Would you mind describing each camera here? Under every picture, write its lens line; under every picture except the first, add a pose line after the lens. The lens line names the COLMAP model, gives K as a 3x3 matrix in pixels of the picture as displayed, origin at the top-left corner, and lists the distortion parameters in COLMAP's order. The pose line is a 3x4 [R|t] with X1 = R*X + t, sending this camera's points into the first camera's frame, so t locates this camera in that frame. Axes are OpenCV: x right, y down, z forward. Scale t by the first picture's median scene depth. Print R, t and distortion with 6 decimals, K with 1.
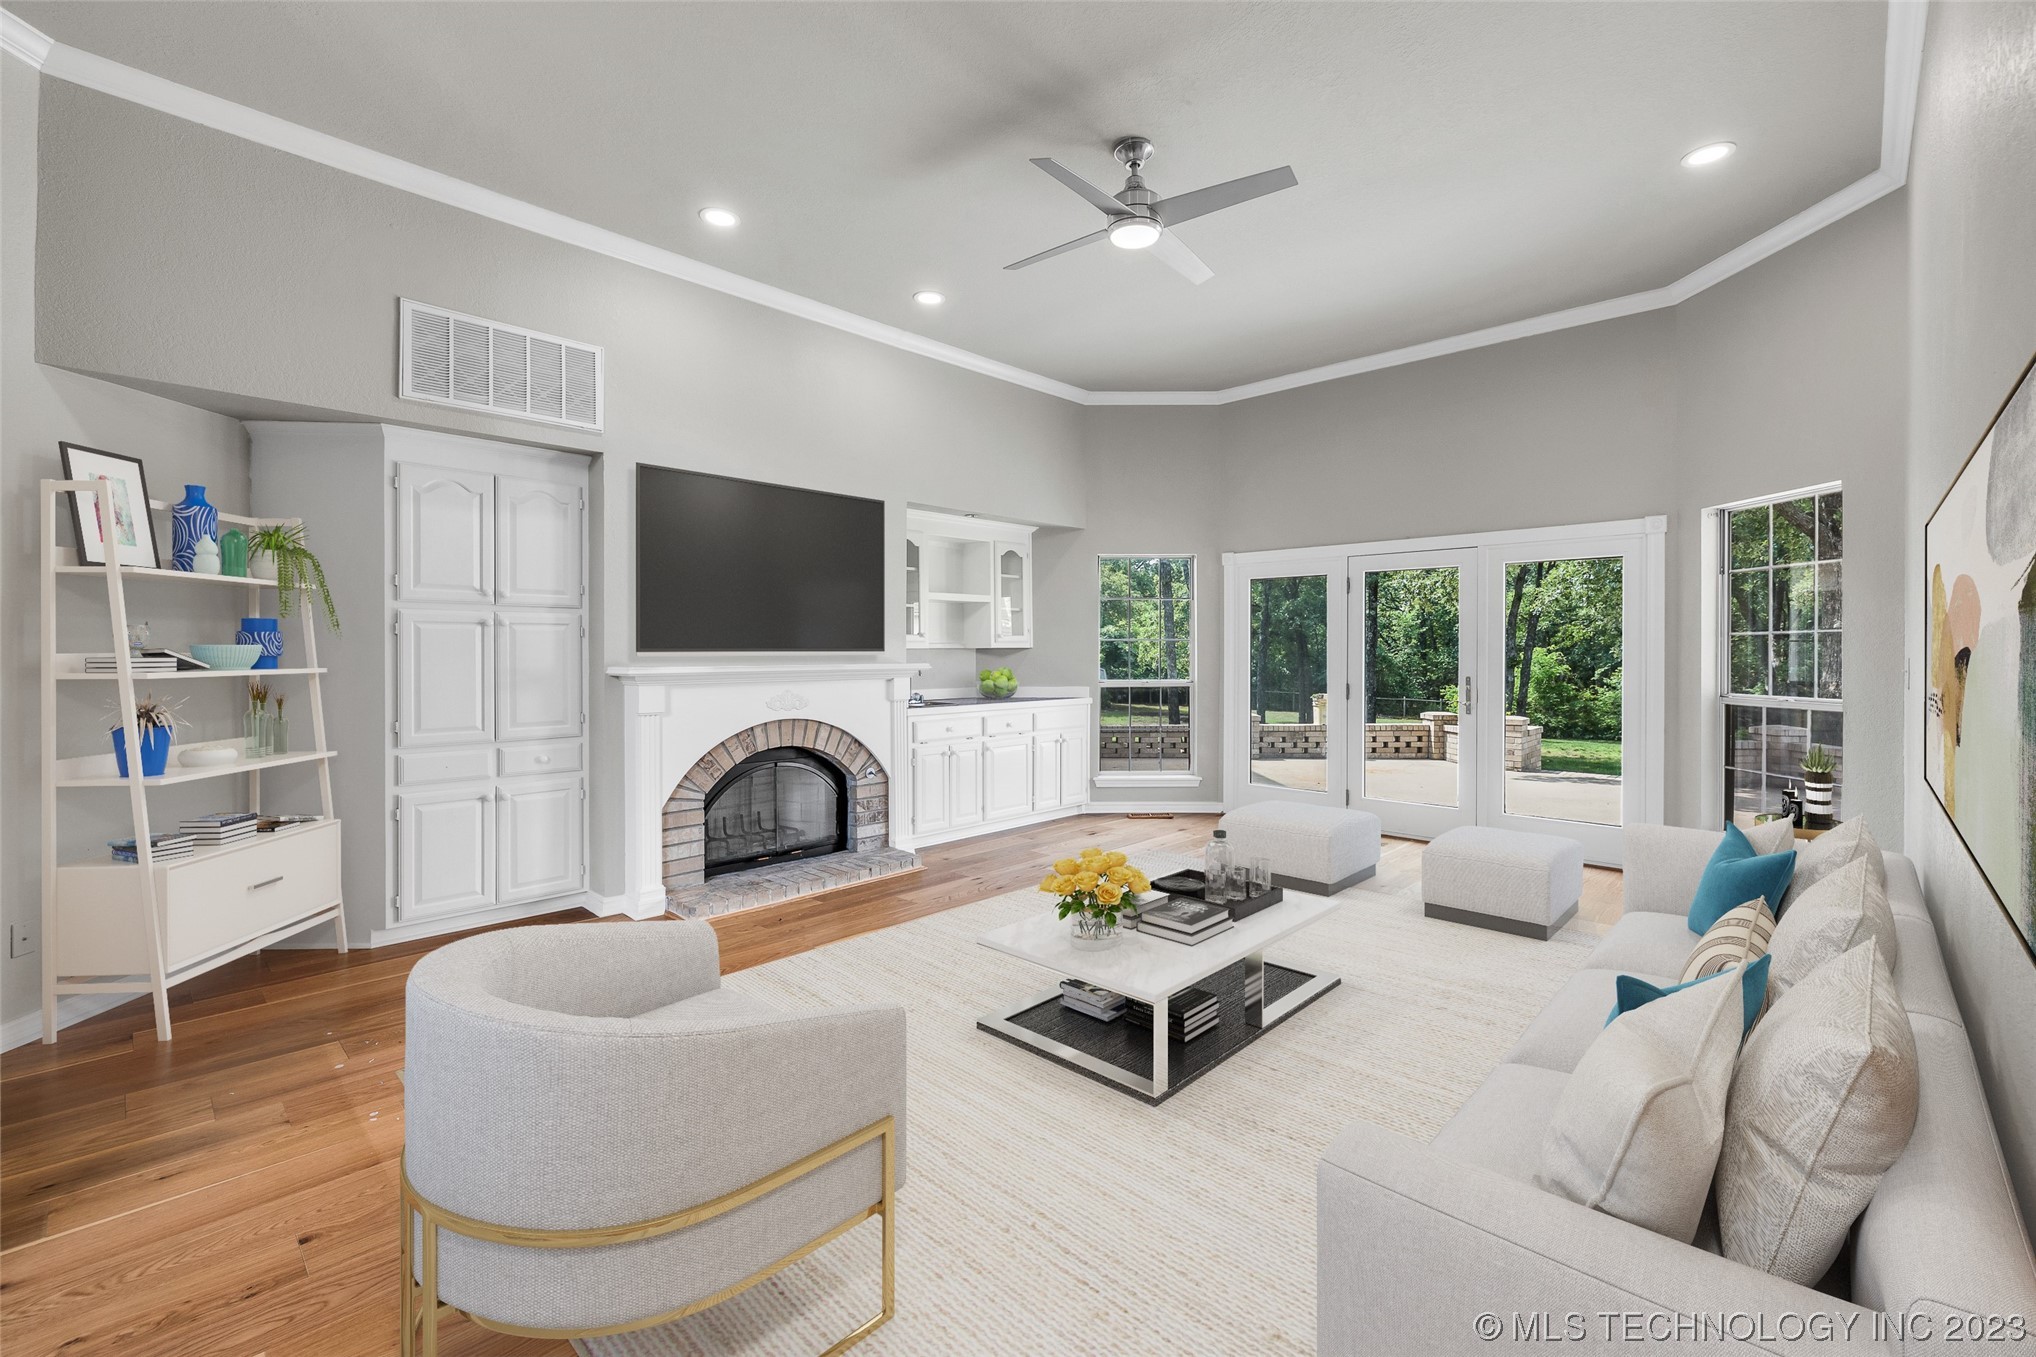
lens RADIAL K [[862.6, 0, 1012.3], [0, 862.6, 648.6], [0, 0, 1]] dist [-0.000500, 0.000208]
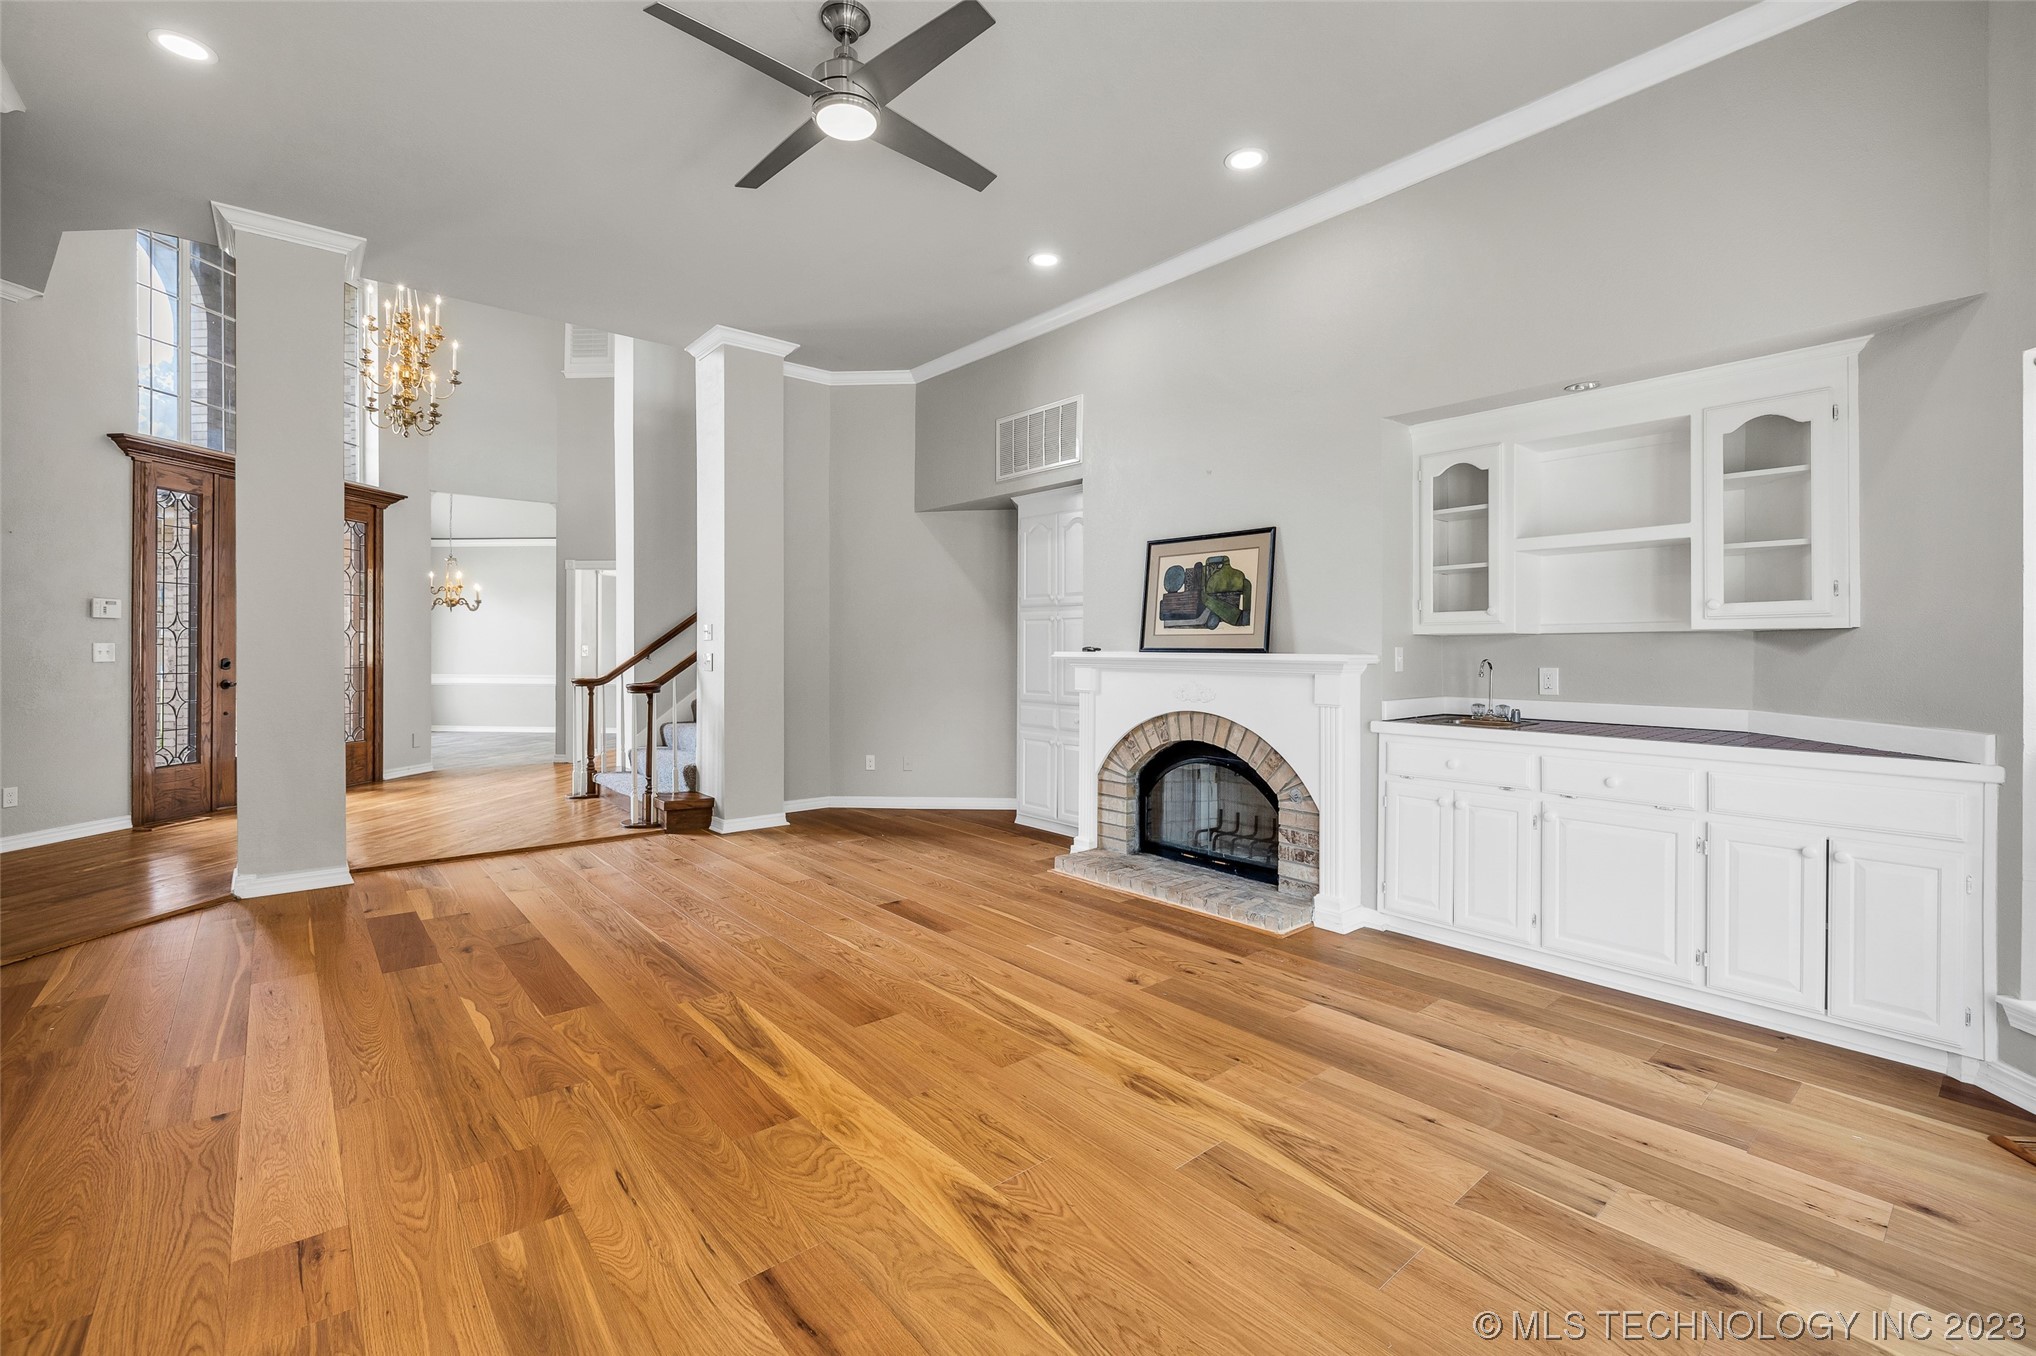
lens RADIAL K [[862.6, 0, 1012.3], [0, 862.6, 648.1], [0, 0, 1]] dist [-0.000500, 0.000208]
pose [[-0.095671, -0.000620, -0.995413, 0.707649], [-0.005564, 0.999985, -0.000088, 0.015975], [0.995397, 0.005530, -0.095673, 0.935581]]
